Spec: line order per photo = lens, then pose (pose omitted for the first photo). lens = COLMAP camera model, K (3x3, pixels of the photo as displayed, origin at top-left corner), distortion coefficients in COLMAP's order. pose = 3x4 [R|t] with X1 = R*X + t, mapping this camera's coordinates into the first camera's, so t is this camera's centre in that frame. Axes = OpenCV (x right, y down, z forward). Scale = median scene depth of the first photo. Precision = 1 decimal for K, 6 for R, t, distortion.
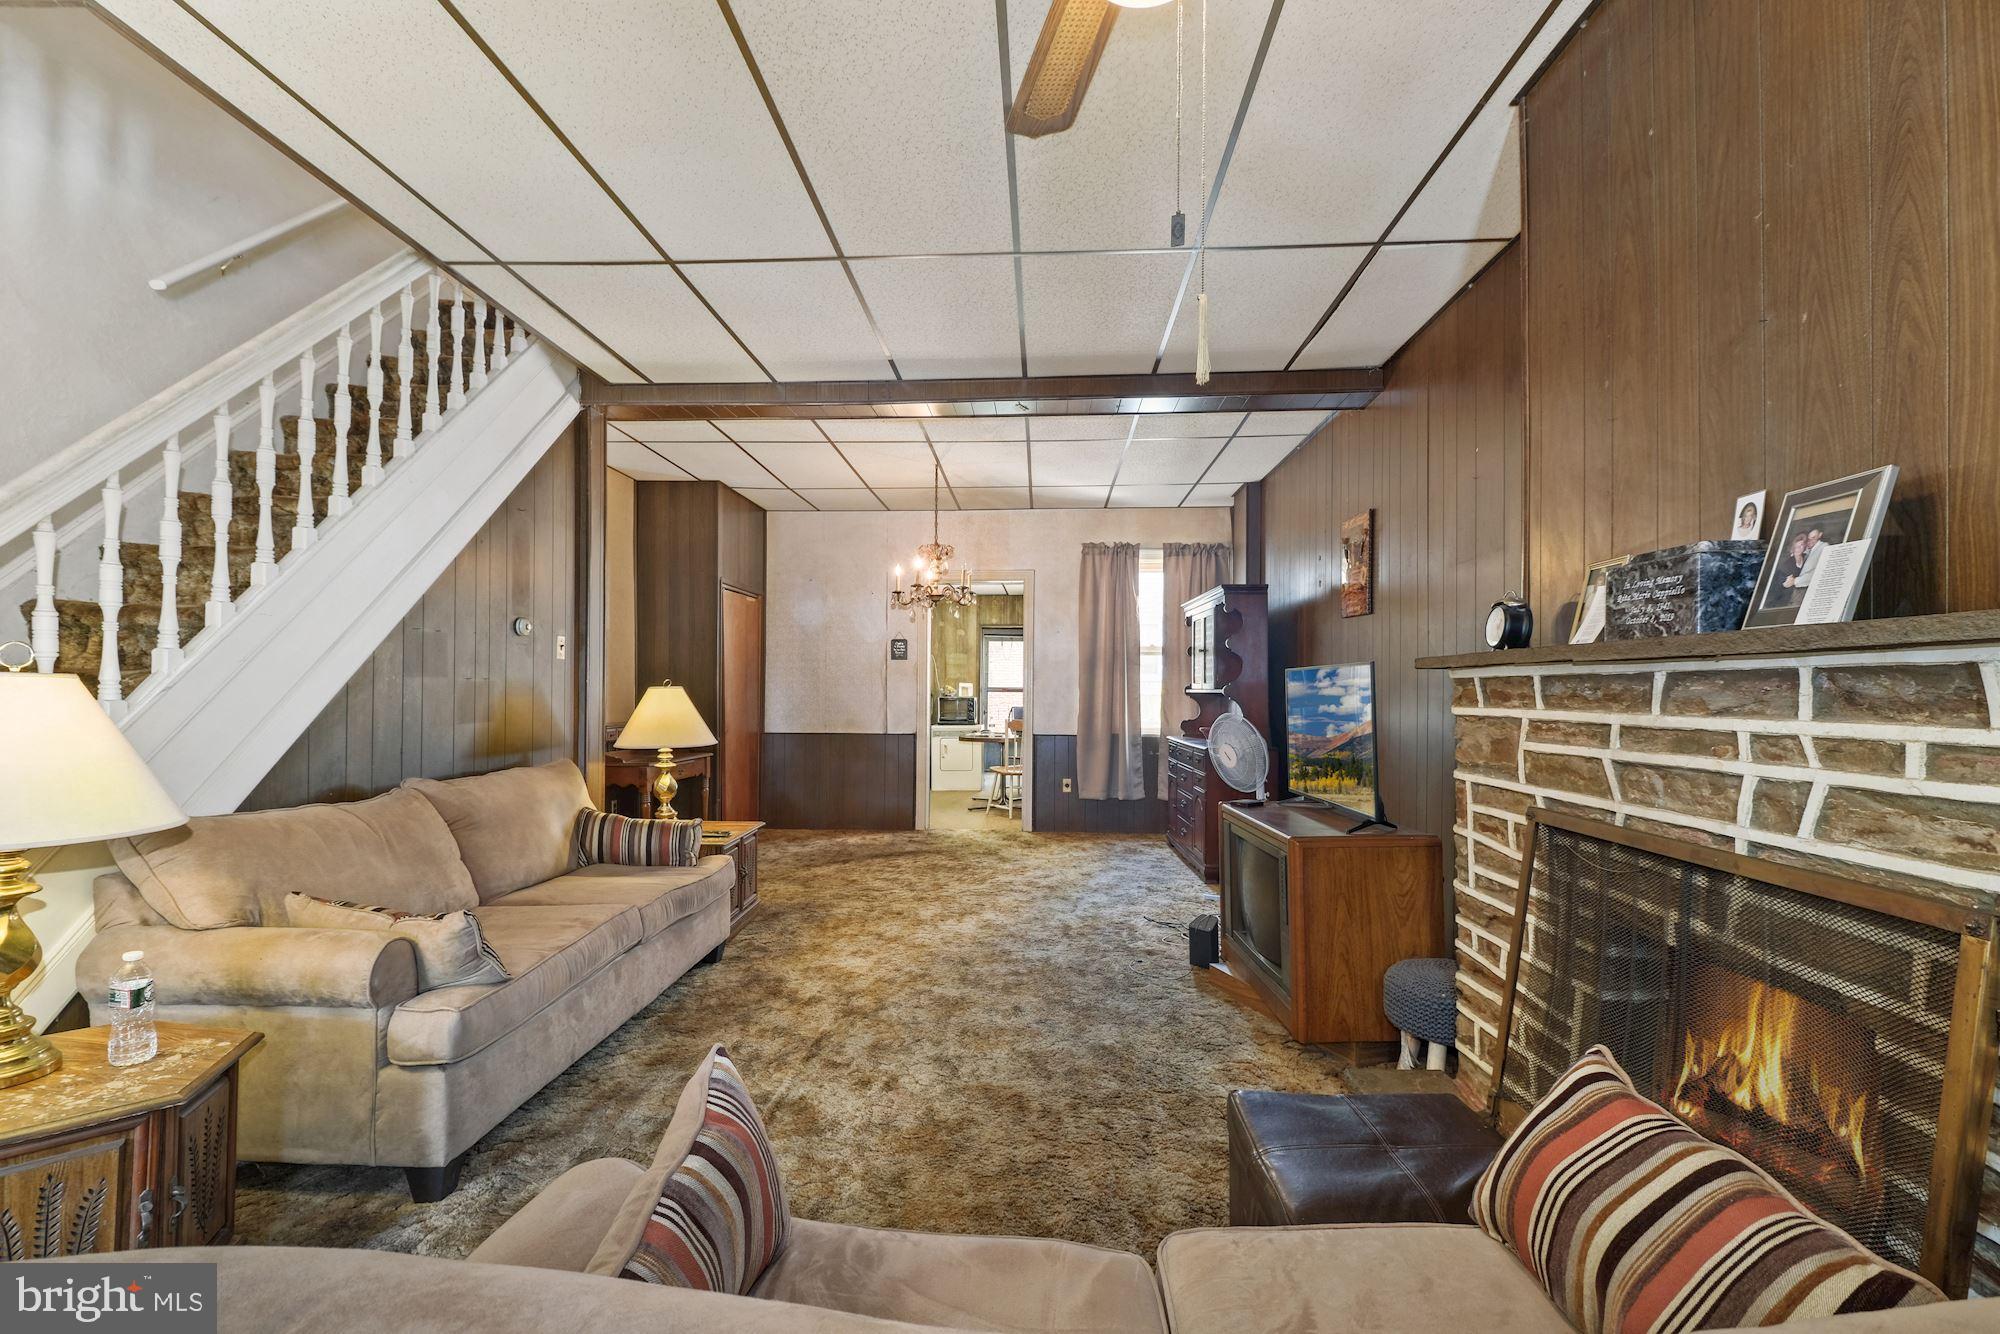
lens RADIAL K [[886.8, 0, 1002.3], [0, 886.8, 683.3], [0, 0, 1]] dist [0.020421, -0.011997]
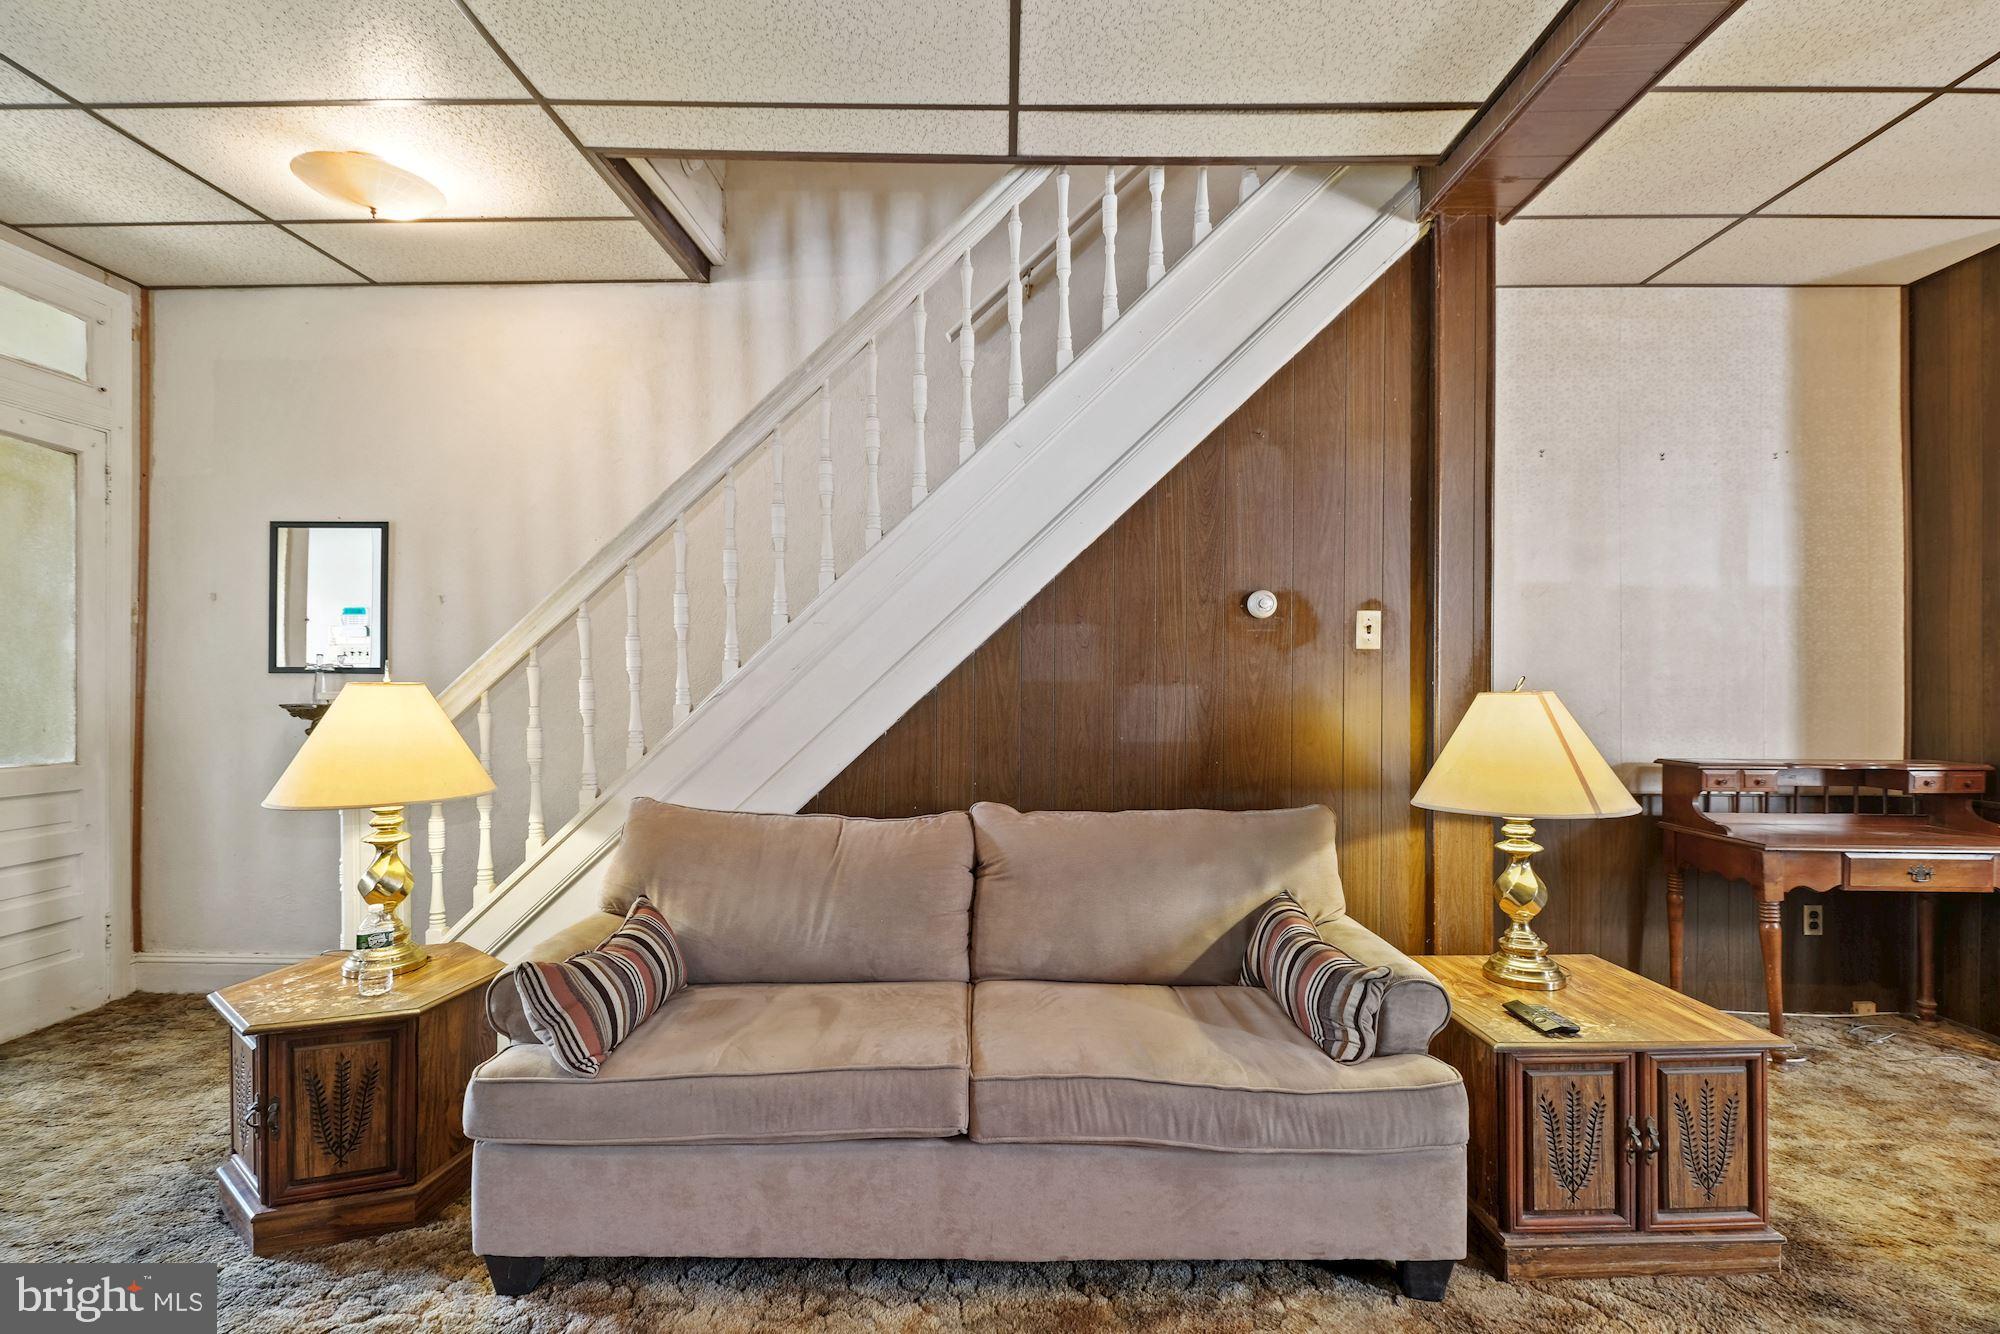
lens RADIAL K [[886.8, 0, 1002.1], [0, 886.8, 695.5], [0, 0, 1]] dist [0.020421, -0.011997]
pose [[0.027690, -0.006124, -0.999598, 0.139216], [0.005588, 0.999967, -0.005971, 0.009166], [0.999601, -0.005420, 0.027724, 0.846456]]
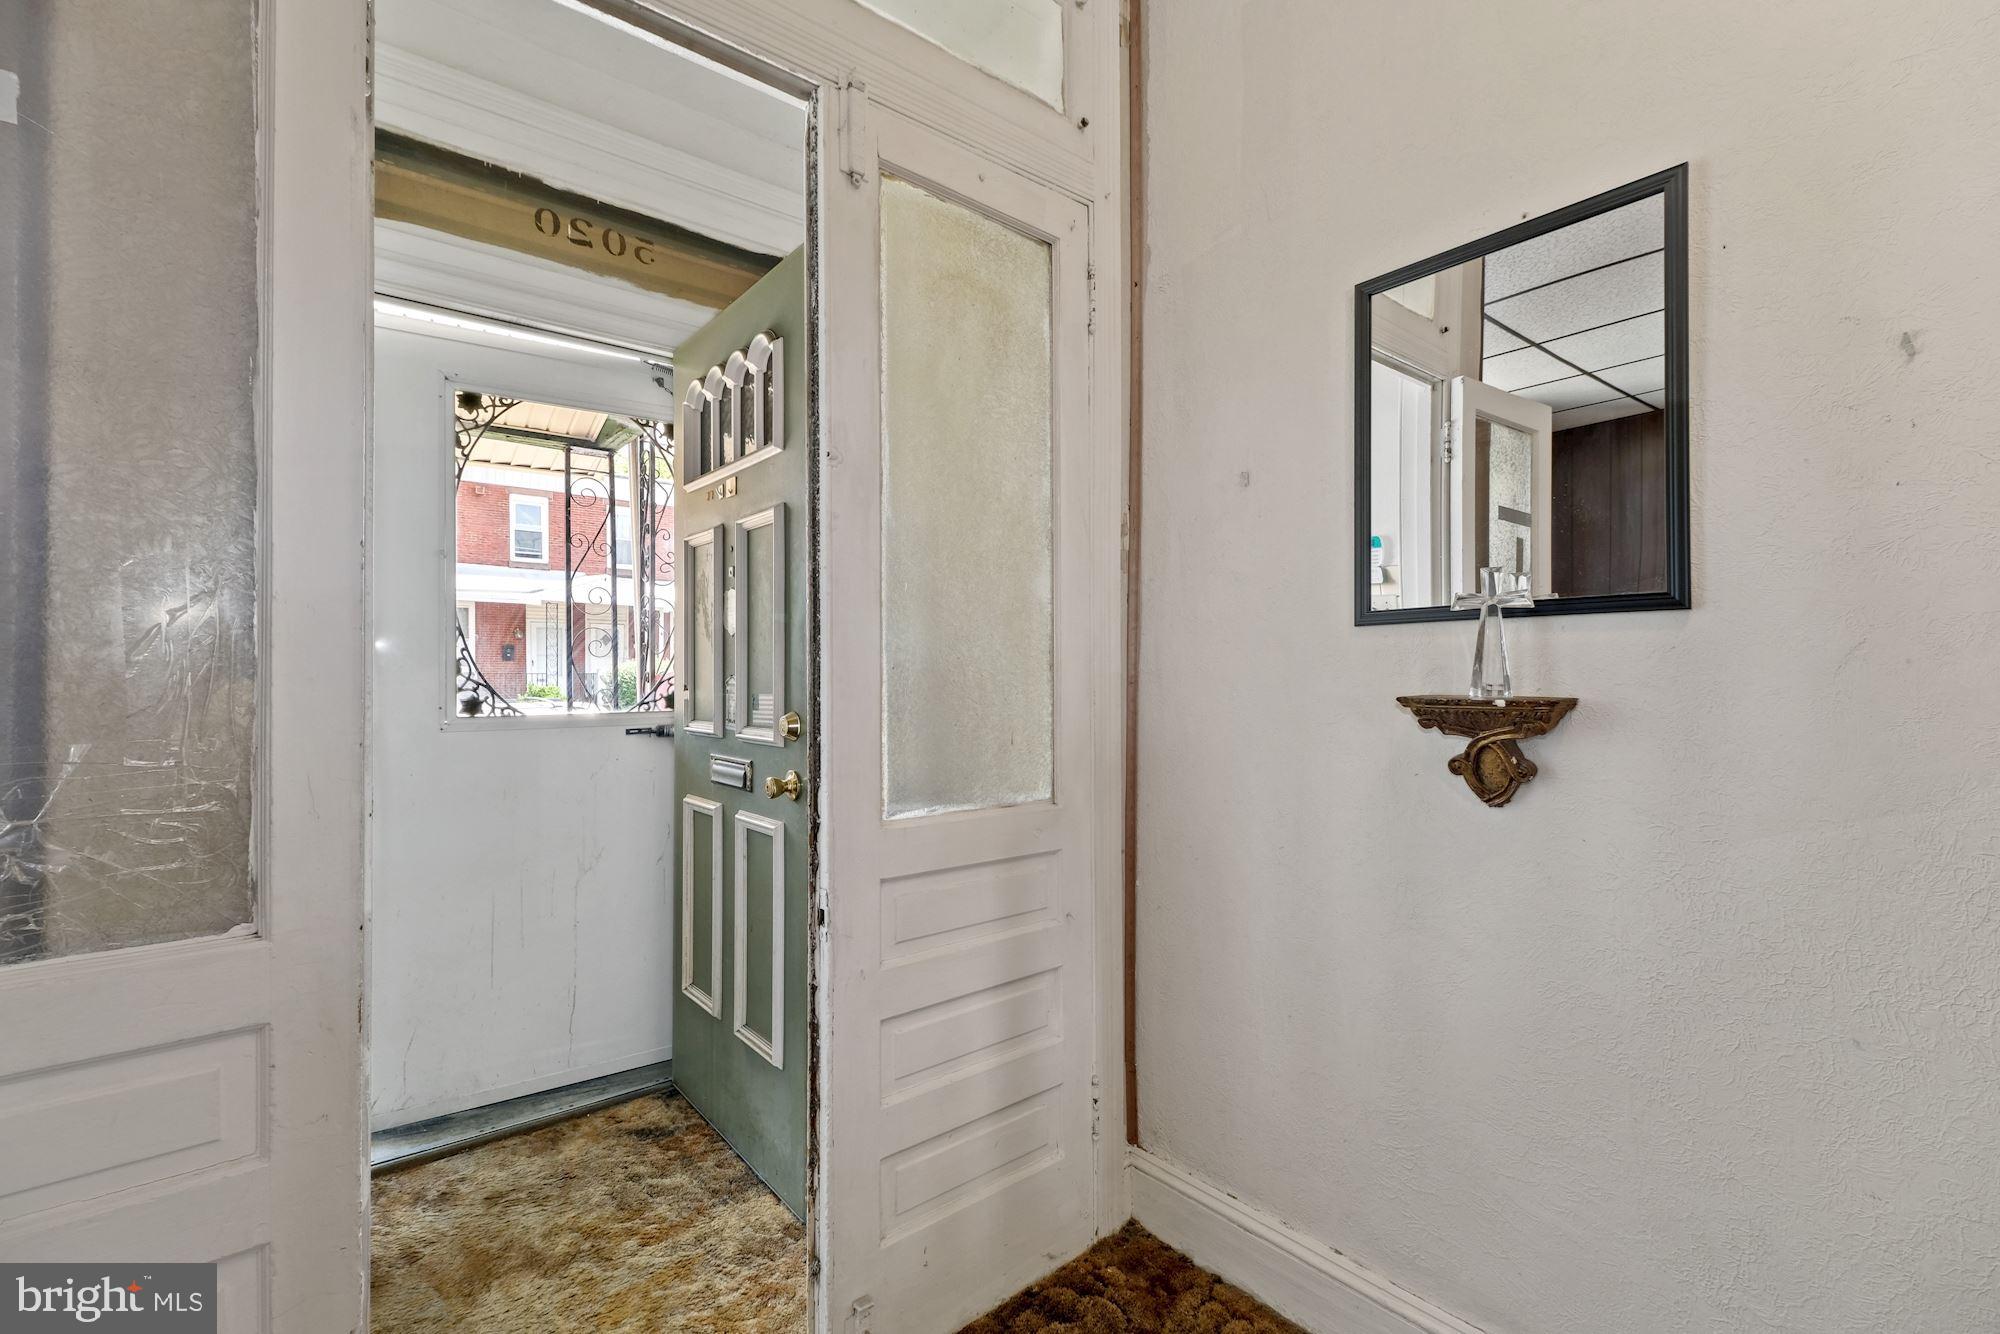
lens RADIAL K [[886.8, 0, 992.7], [0, 886.8, 680.5], [0, 0, 1]] dist [0.020421, -0.011997]
pose [[-0.738675, -0.008535, -0.674008, -0.419184], [0.002917, 0.999870, -0.015858, 0.007389], [0.674056, -0.013680, -0.738554, 0.291506]]
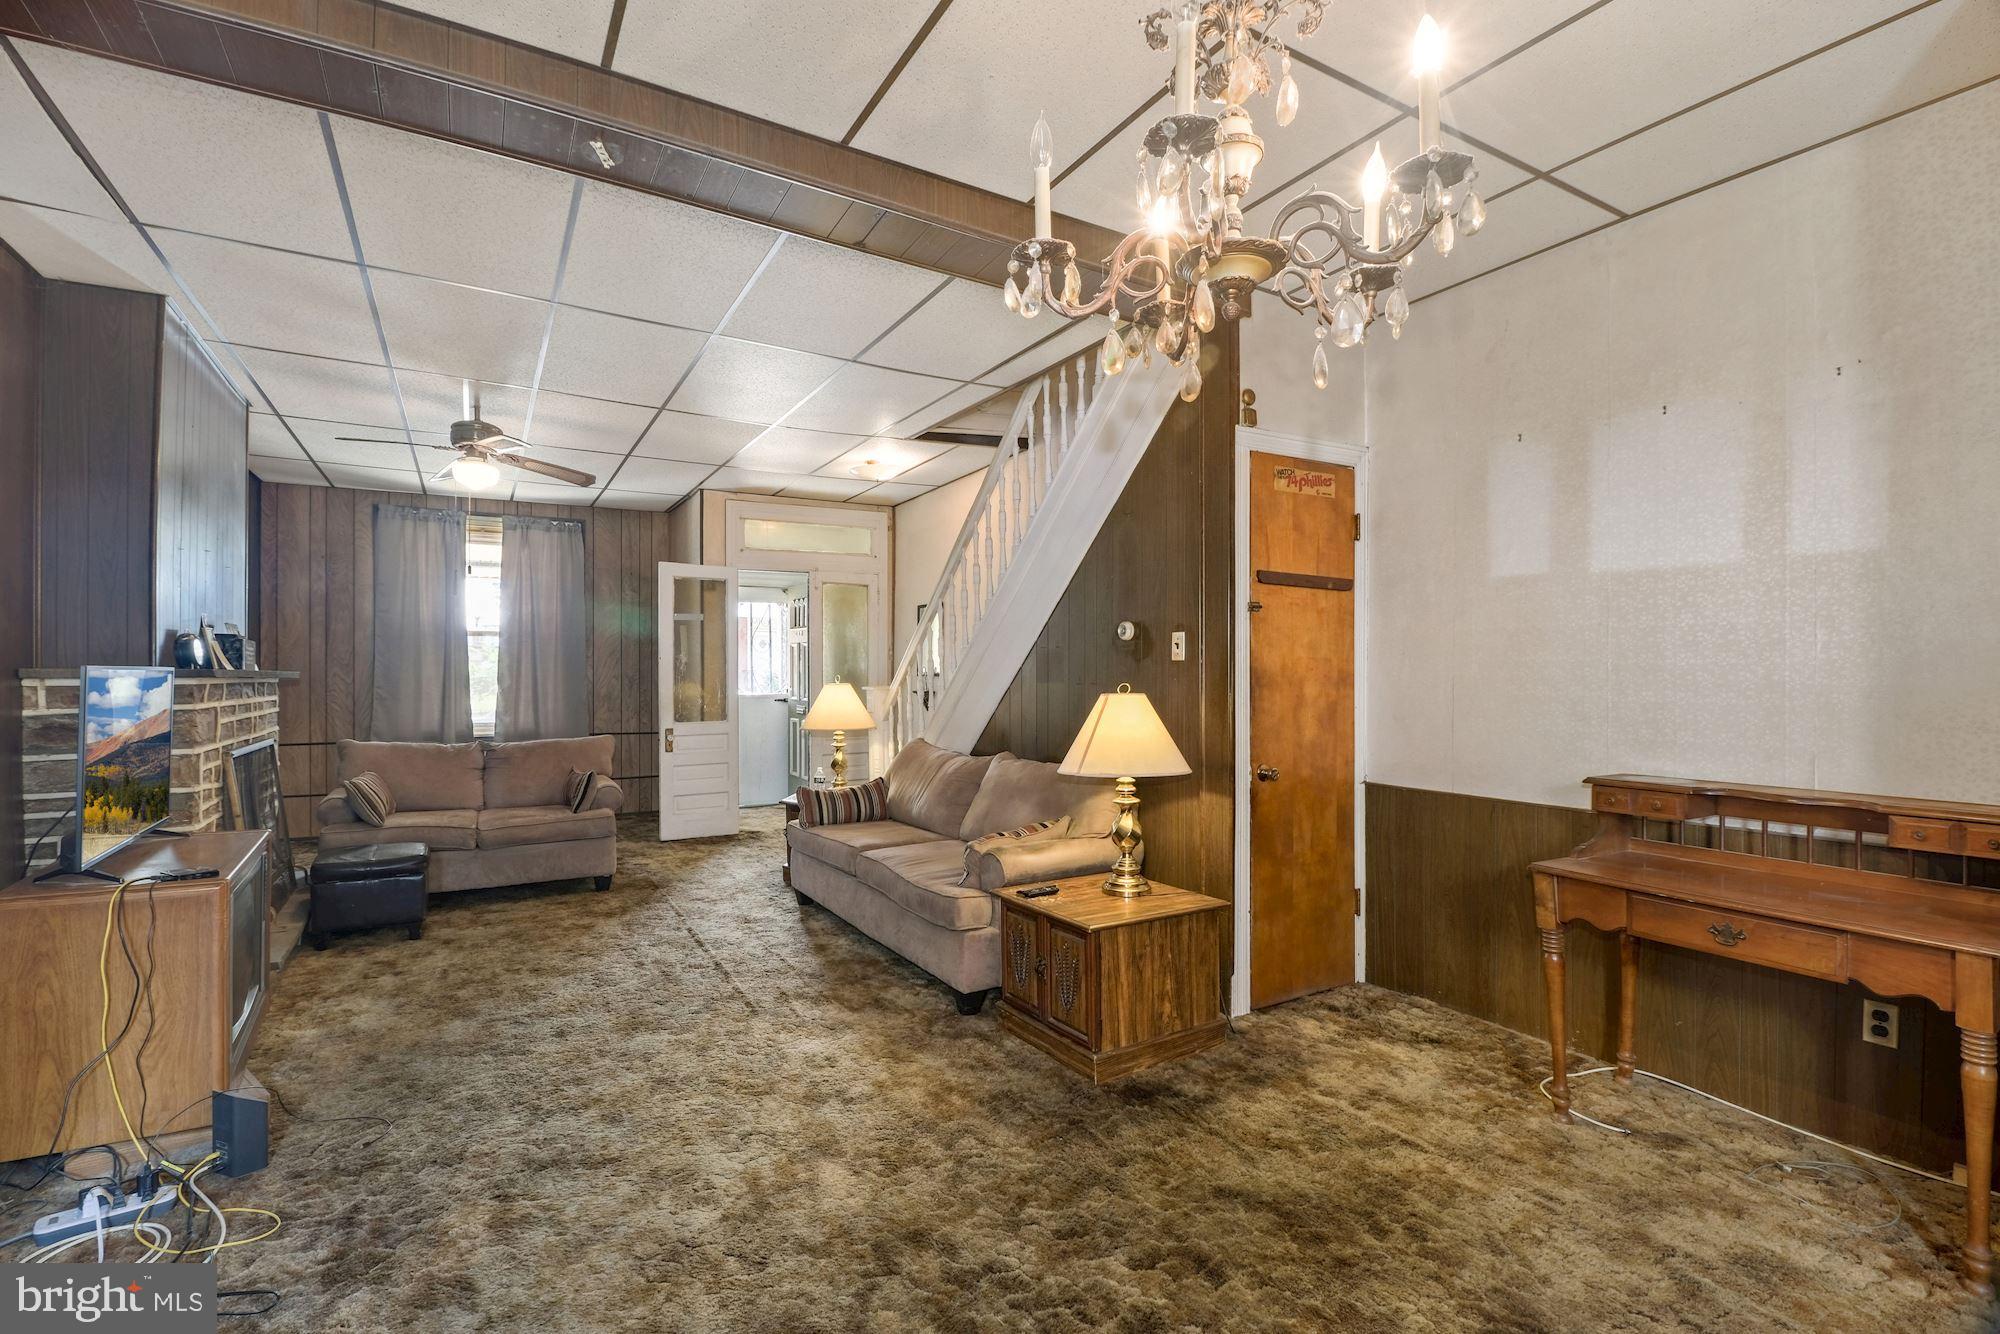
lens RADIAL K [[886.8, 0, 968.4], [0, 886.8, 678.3], [0, 0, 1]] dist [0.020421, -0.011997]
pose [[-0.850681, -0.005777, -0.525651, 0.137539], [-0.001018, 0.999956, -0.009342, -0.001825], [0.525682, -0.007412, -0.850649, 1.885531]]
